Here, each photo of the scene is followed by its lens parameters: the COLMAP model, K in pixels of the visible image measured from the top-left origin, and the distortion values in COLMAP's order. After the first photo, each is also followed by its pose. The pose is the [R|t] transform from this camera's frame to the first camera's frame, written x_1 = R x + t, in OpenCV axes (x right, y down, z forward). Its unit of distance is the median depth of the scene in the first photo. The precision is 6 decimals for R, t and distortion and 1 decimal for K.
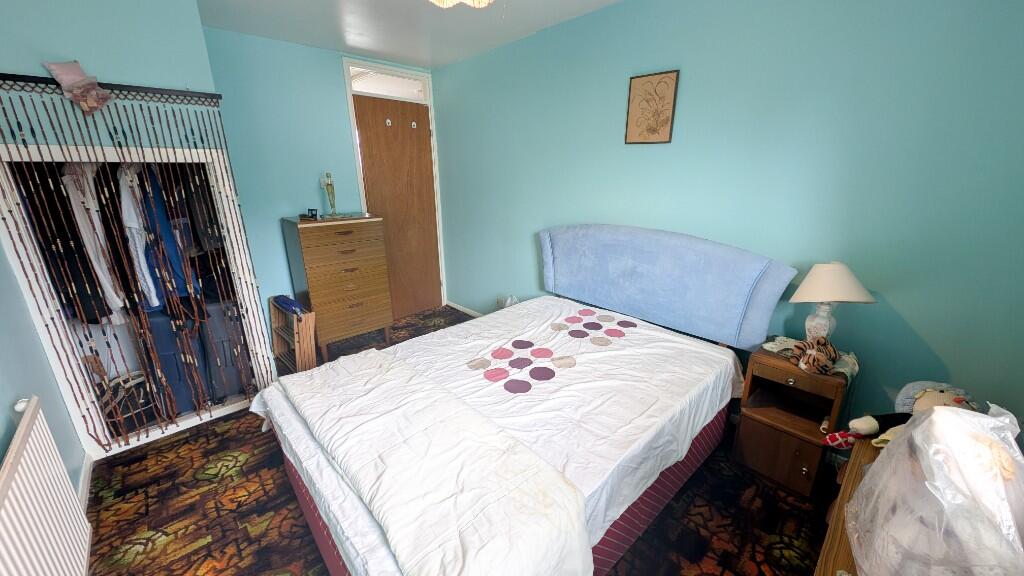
lens RADIAL K [[382.9, 0, 512.6], [0, 382.9, 287.9], [0, 0, 1]] dist [-0.001990, -0.000532]
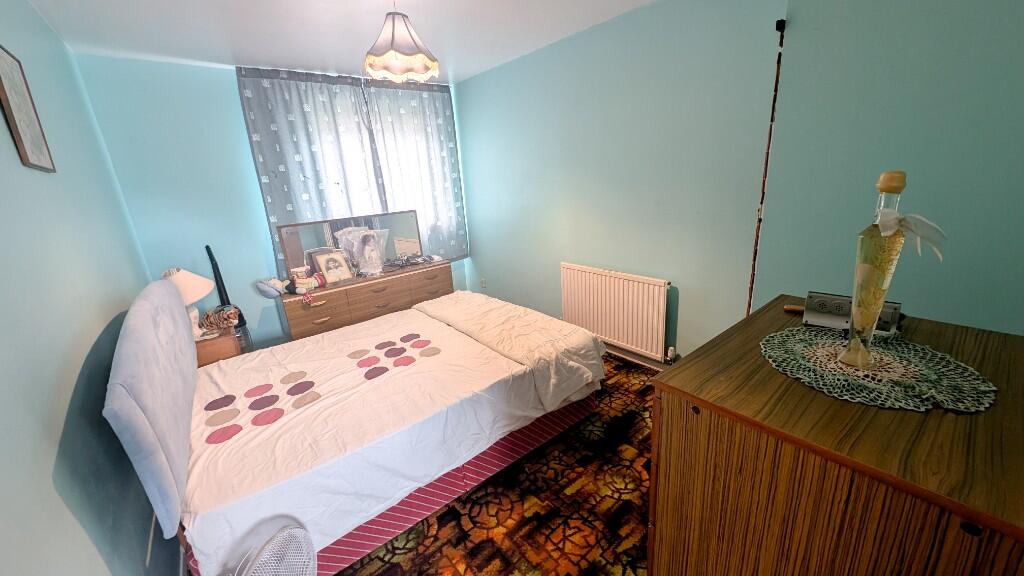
lens RADIAL K [[382.9, 0, 511.4], [0, 382.9, 285.9], [0, 0, 1]] dist [-0.001990, -0.000532]
pose [[-0.994730, 0.057043, 0.085202, -0.404124], [0.094157, 0.837147, 0.538813, -0.519235], [-0.040591, 0.543995, -0.838106, 1.700579]]
